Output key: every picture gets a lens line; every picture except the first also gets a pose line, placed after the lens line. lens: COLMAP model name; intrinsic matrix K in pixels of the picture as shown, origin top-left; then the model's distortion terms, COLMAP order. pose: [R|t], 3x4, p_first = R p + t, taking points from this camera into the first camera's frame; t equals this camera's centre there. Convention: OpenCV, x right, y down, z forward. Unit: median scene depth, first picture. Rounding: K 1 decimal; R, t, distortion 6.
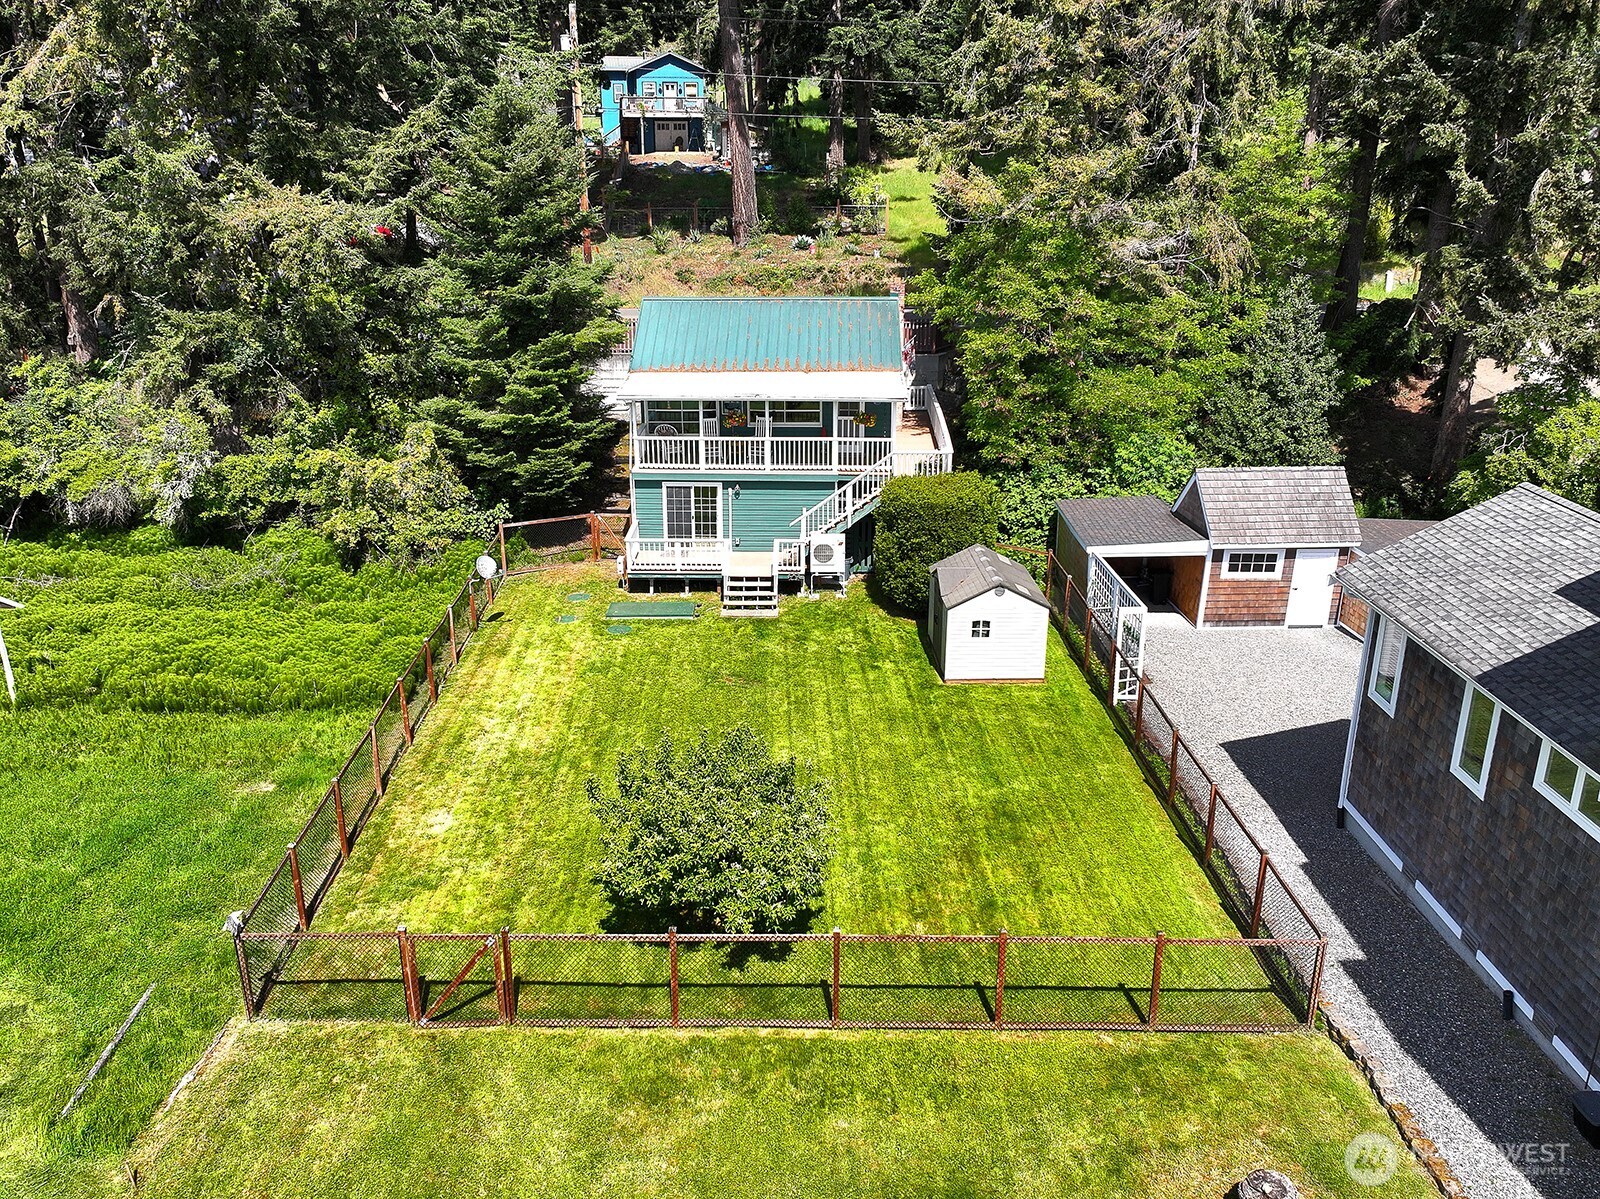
lens RADIAL K [[1310.2, 0, 800.0], [0, 1310.2, 599.5], [0, 0, 1]] dist [0.015161, 0.003006]
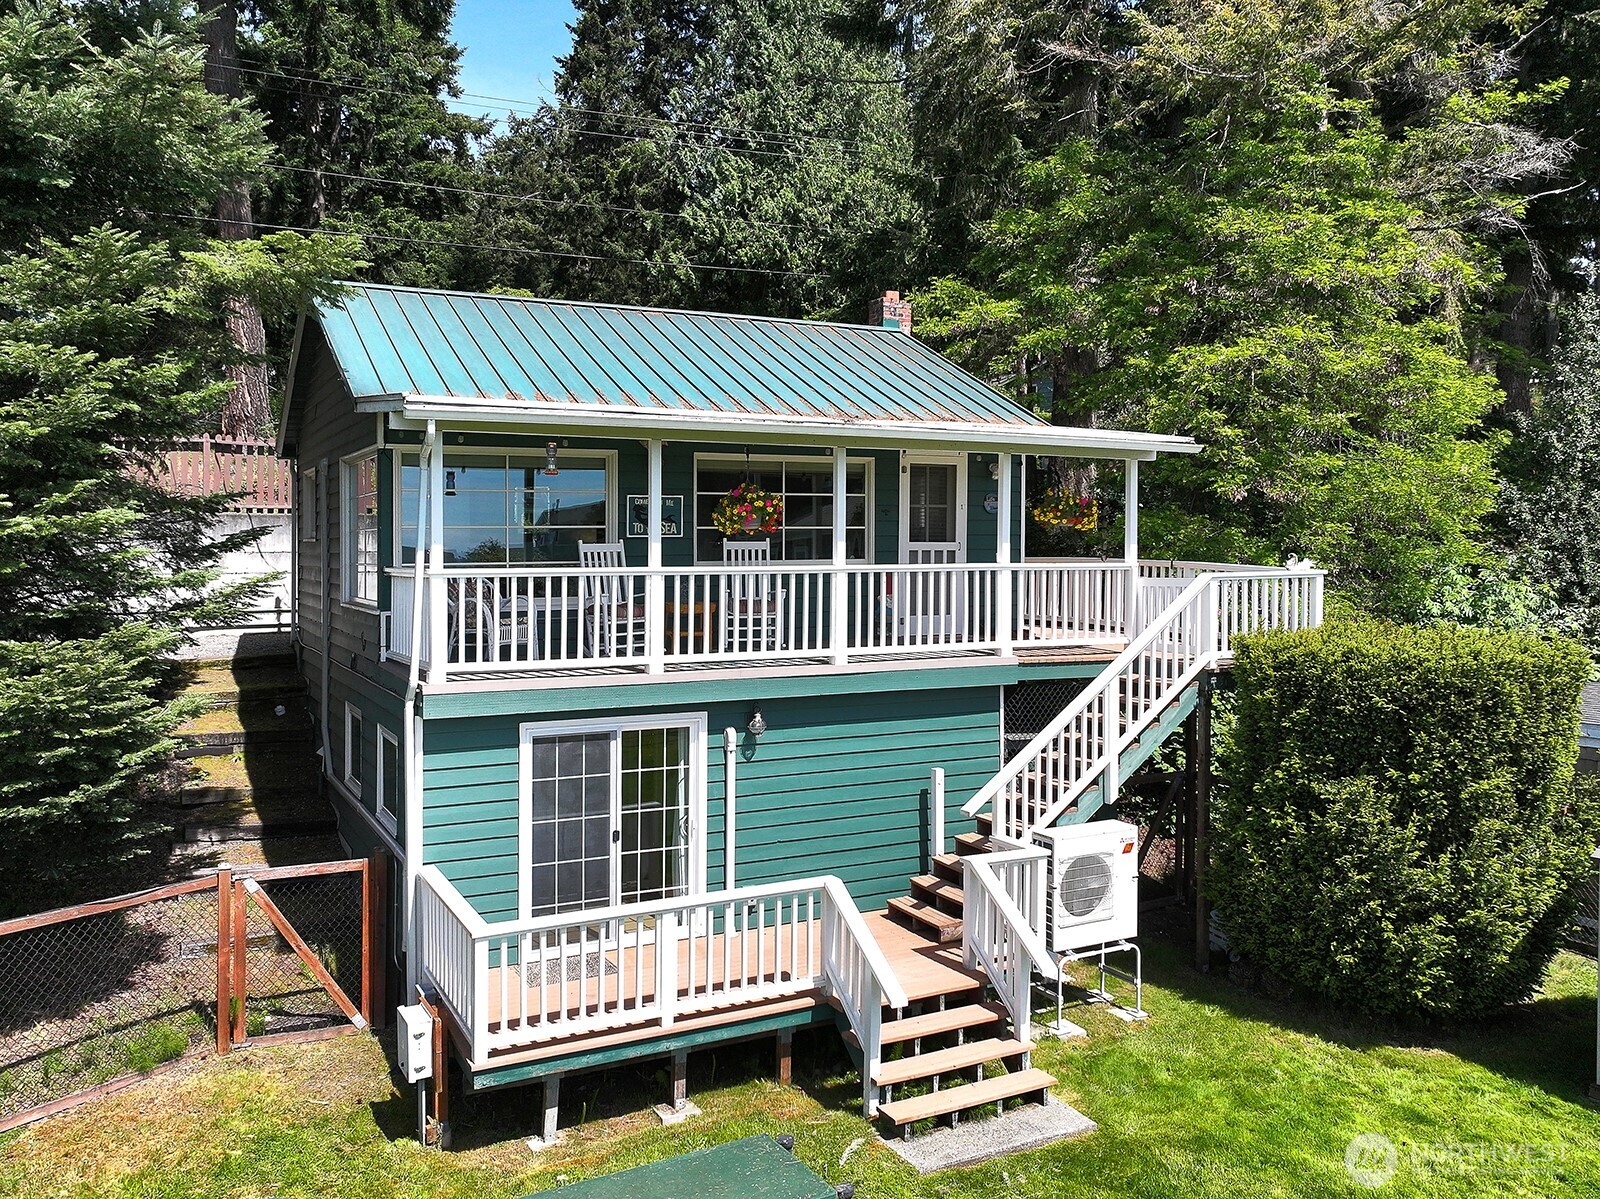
lens RADIAL K [[1310.2, 0, 800.0], [0, 1310.2, 599.5], [0, 0, 1]] dist [0.015161, 0.003006]
pose [[0.852896, -0.013456, 0.521908, -0.204410], [0.162363, 0.956933, -0.240660, -0.035298], [-0.496193, 0.289996, 0.818349, 0.720604]]
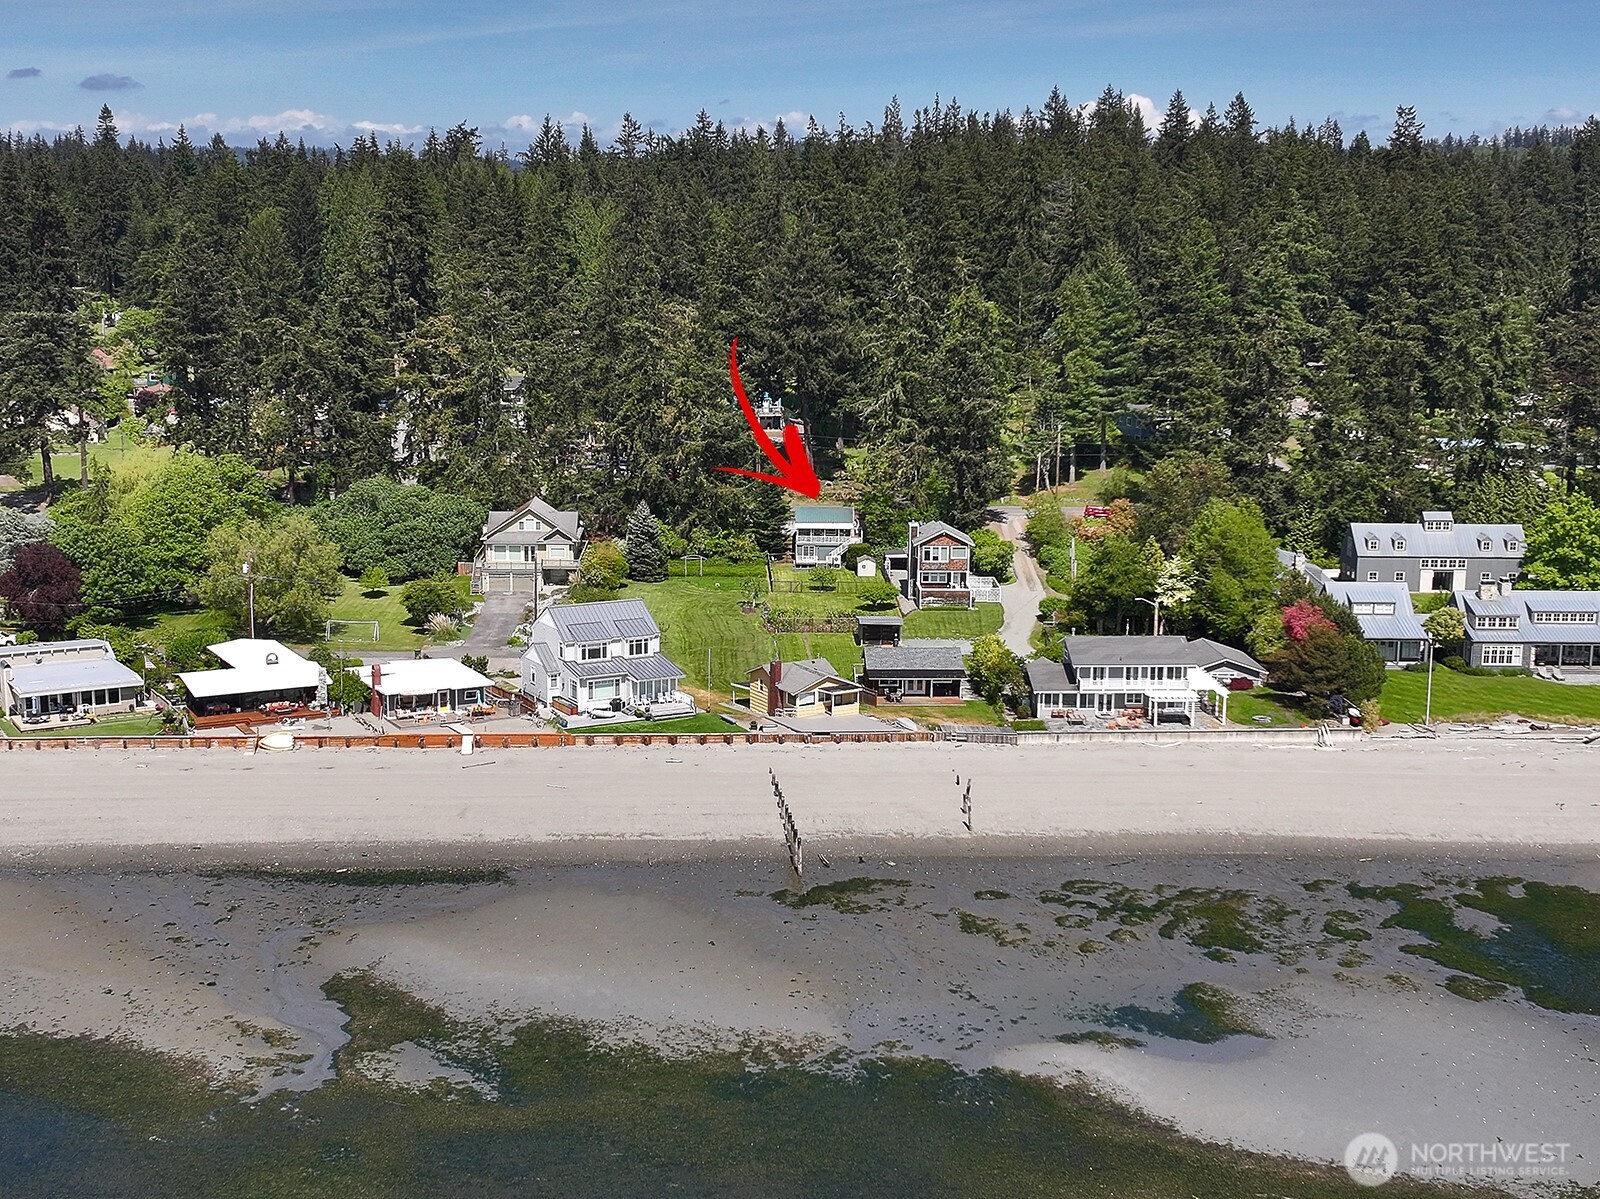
lens RADIAL K [[1310.2, 0, 800.0], [0, 1310.2, 599.5], [0, 0, 1]] dist [0.015161, 0.003006]
pose [[0.999918, 0.010511, -0.007268, -0.078315], [-0.011366, 0.991477, -0.129786, 0.741193], [0.005841, 0.129858, 0.991515, -3.792110]]
